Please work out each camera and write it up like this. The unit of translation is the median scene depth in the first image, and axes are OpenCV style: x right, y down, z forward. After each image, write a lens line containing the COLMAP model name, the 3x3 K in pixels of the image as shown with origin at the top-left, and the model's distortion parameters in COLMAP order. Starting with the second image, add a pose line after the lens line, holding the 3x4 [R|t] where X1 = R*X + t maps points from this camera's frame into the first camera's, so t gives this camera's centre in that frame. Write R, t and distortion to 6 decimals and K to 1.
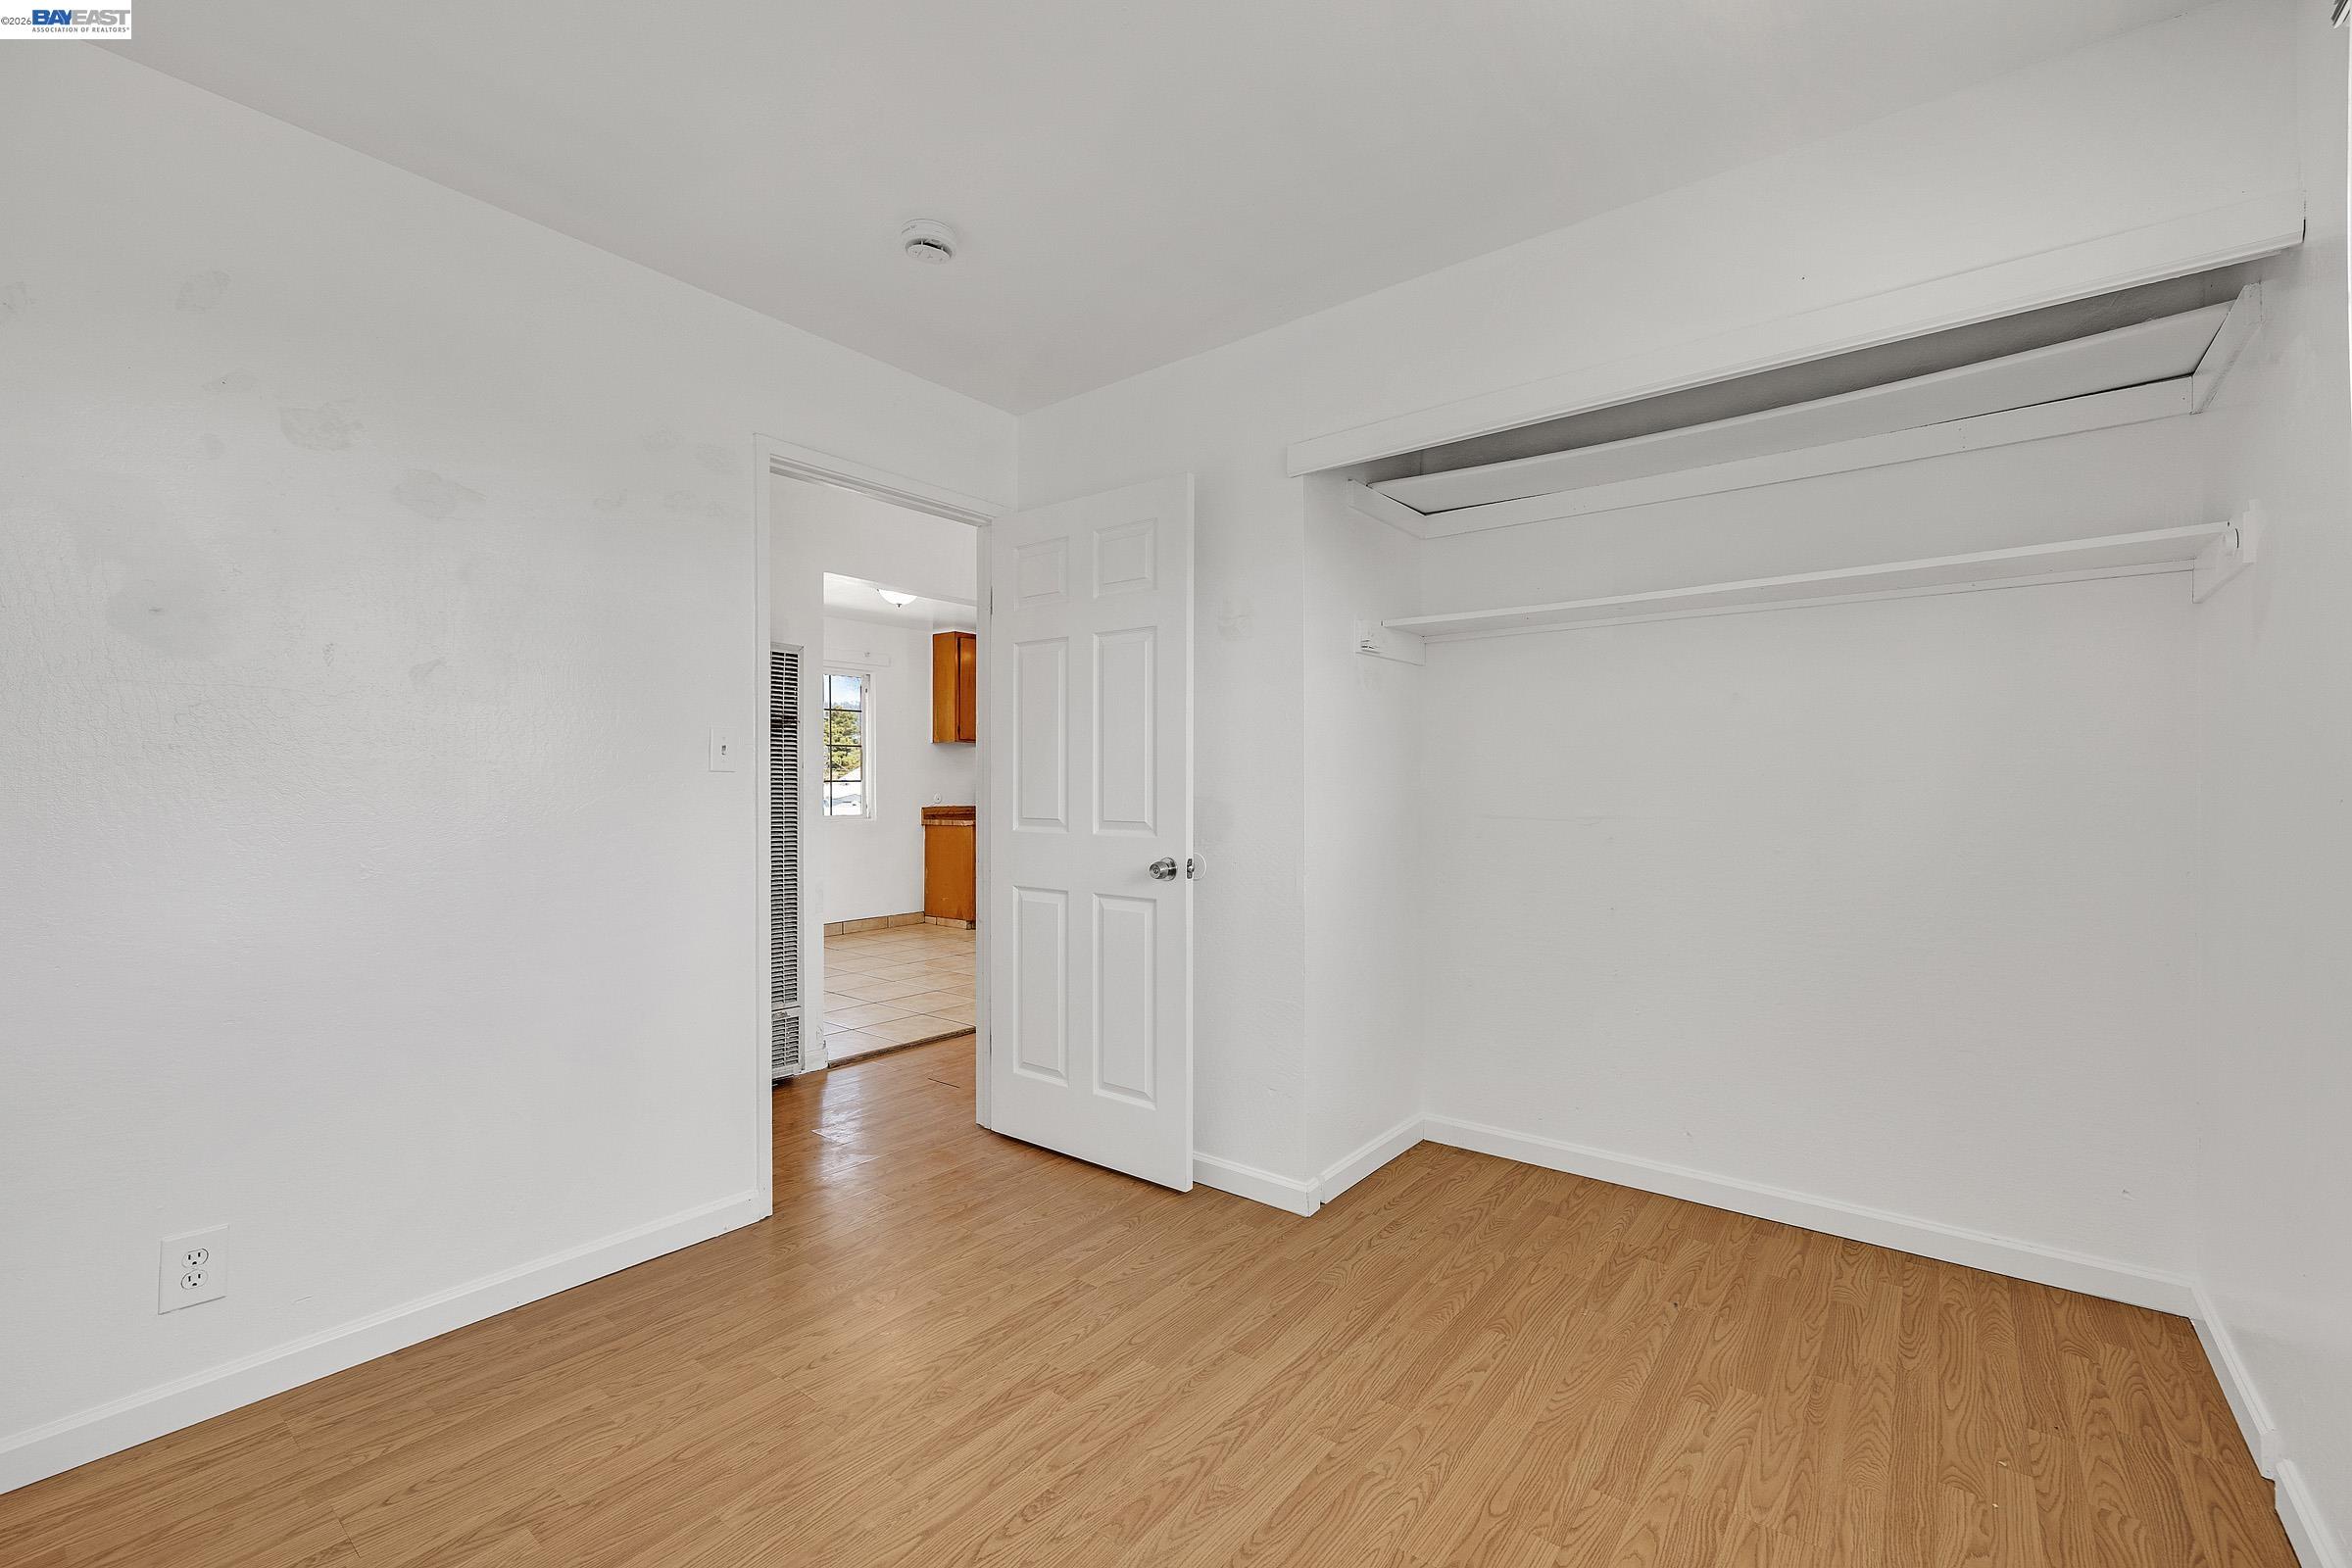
lens RADIAL K [[981.6, 0, 1171.7], [0, 981.6, 786.7], [0, 0, 1]] dist [-0.000594, -0.000004]
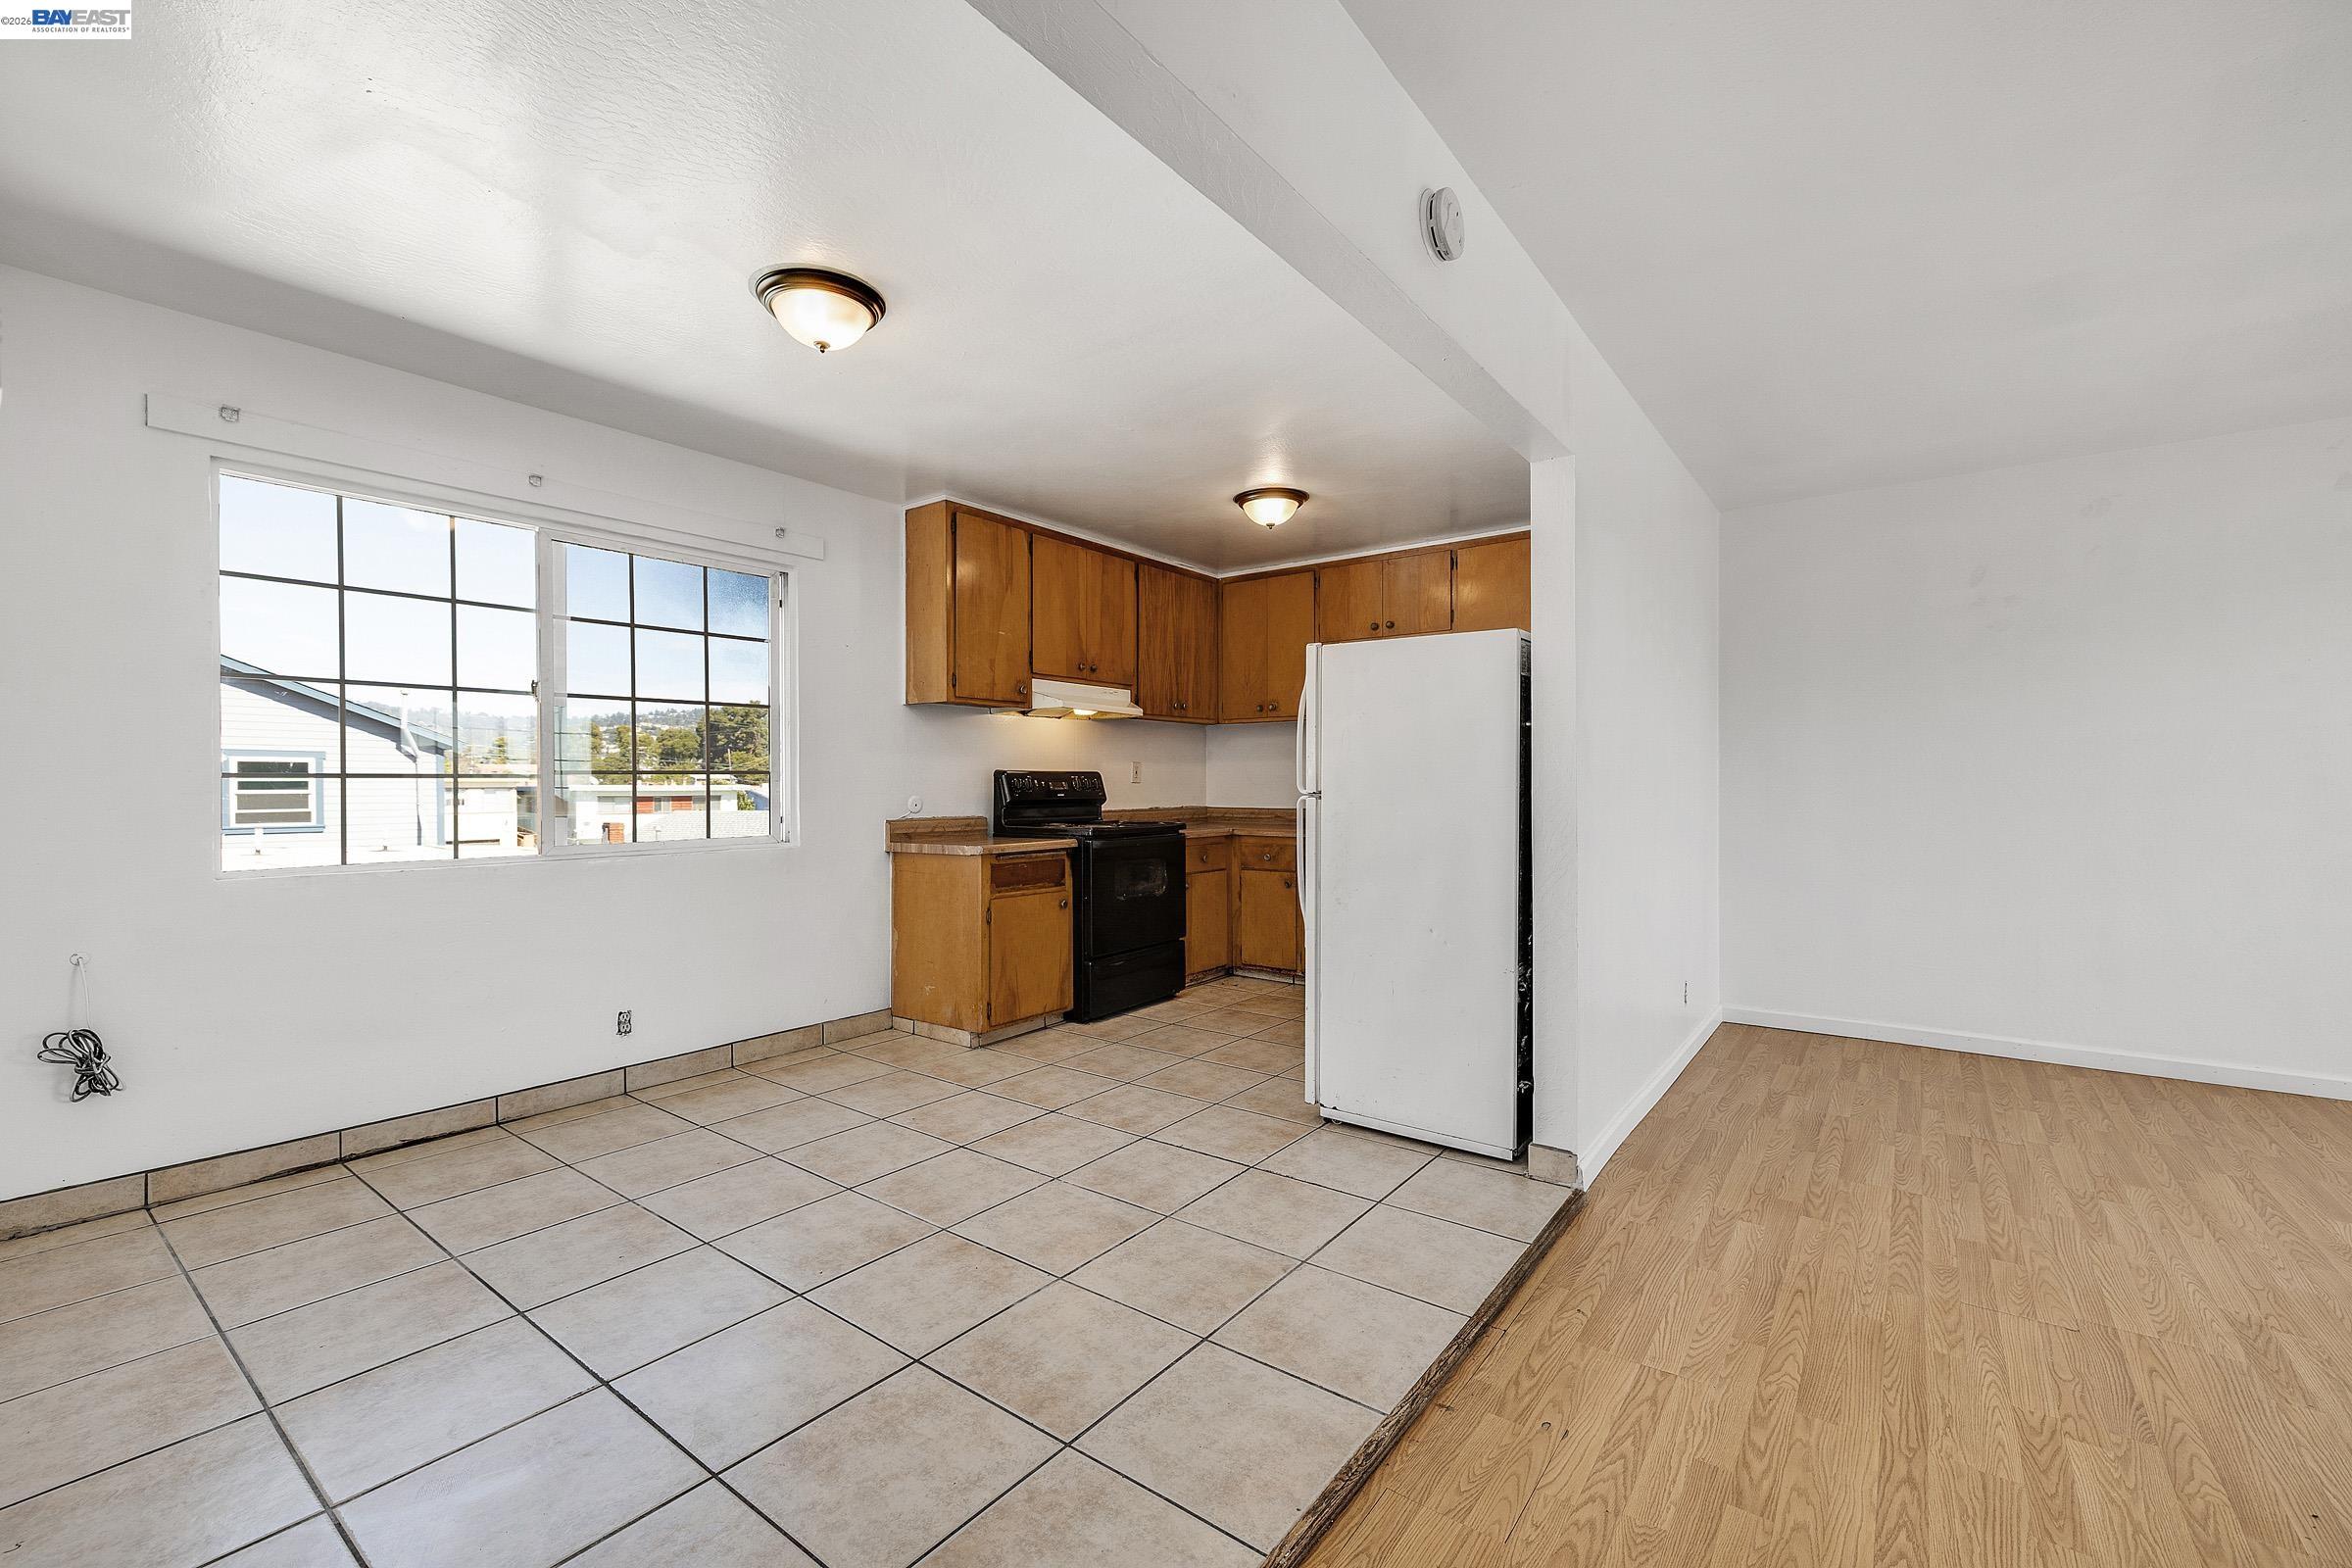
lens RADIAL K [[974.1, 0, 1177.7], [0, 974.1, 779.3], [0, 0, 1]] dist [-0.000391, 0.000552]
pose [[0.999579, -0.003976, 0.028742, -0.107264], [0.004025, 0.999991, -0.001667, -0.000650], [-0.028735, 0.001782, 0.999585, 0.451204]]
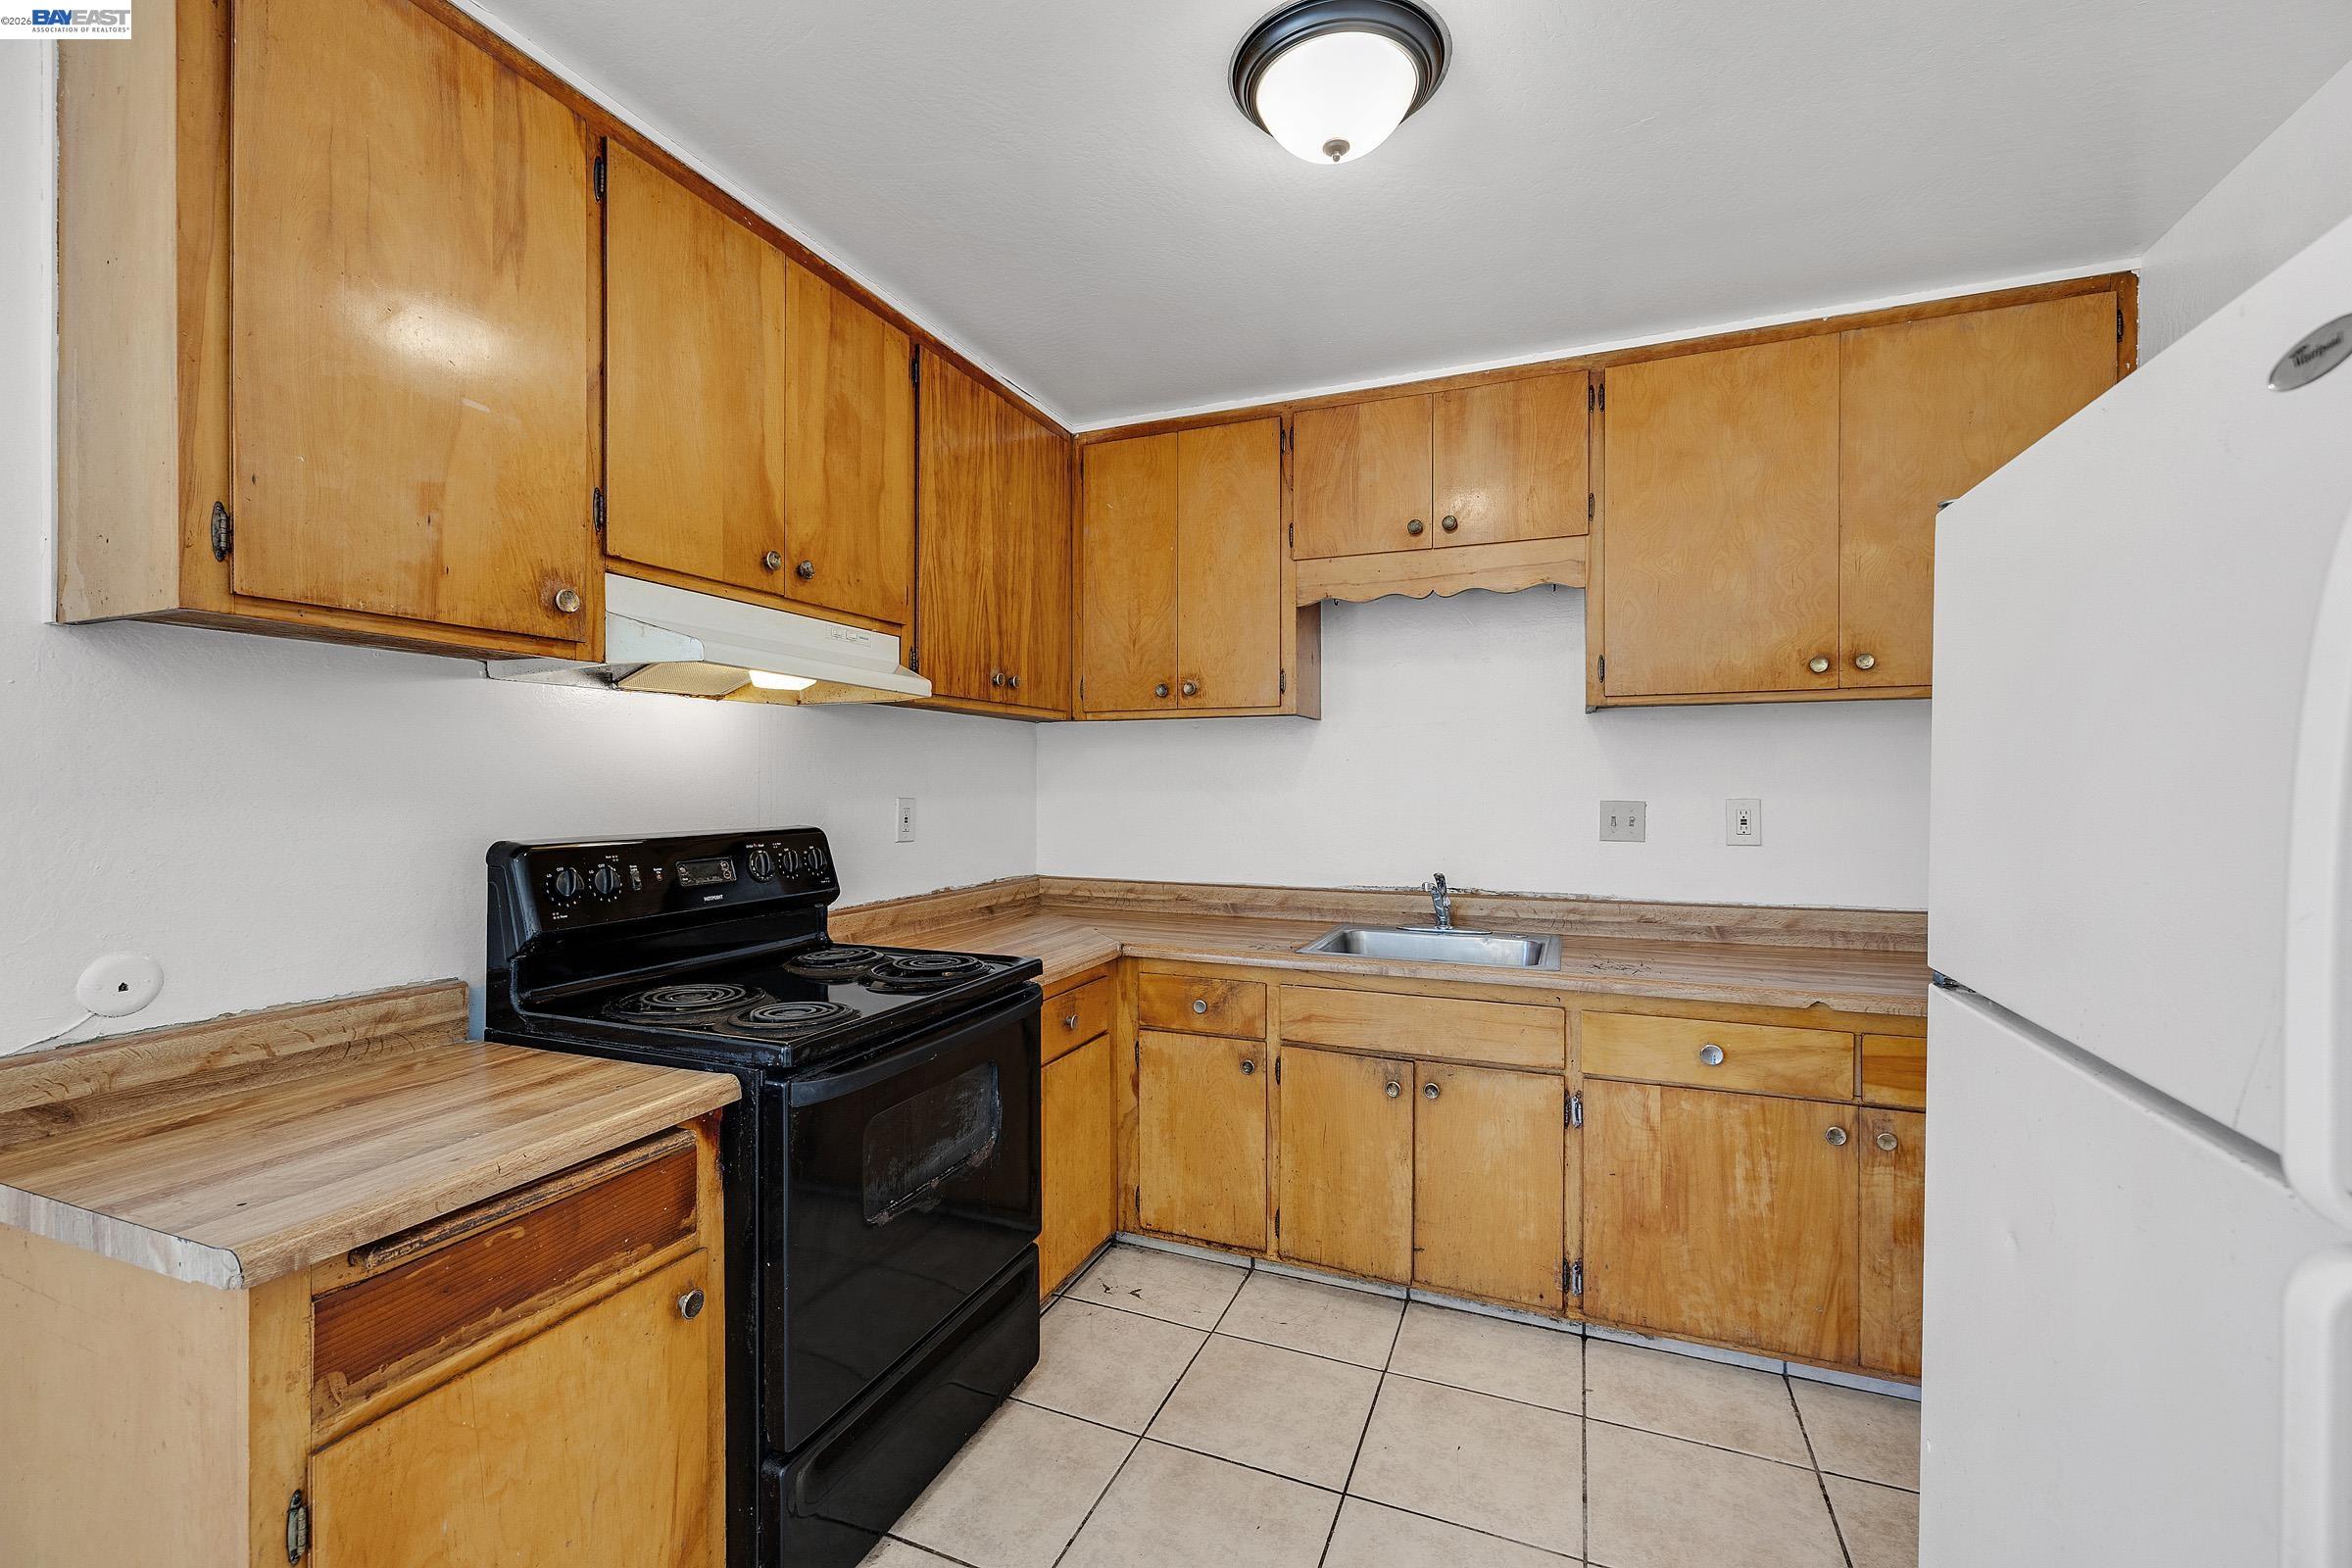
lens RADIAL K [[974.1, 0, 1171.2], [0, 974.1, 789.3], [0, 0, 1]] dist [-0.000391, 0.000552]
pose [[0.960739, -0.001692, 0.277449, -0.123291], [-0.000891, 0.999957, 0.009185, -0.021517], [-0.277453, -0.009072, 0.960696, 0.831385]]
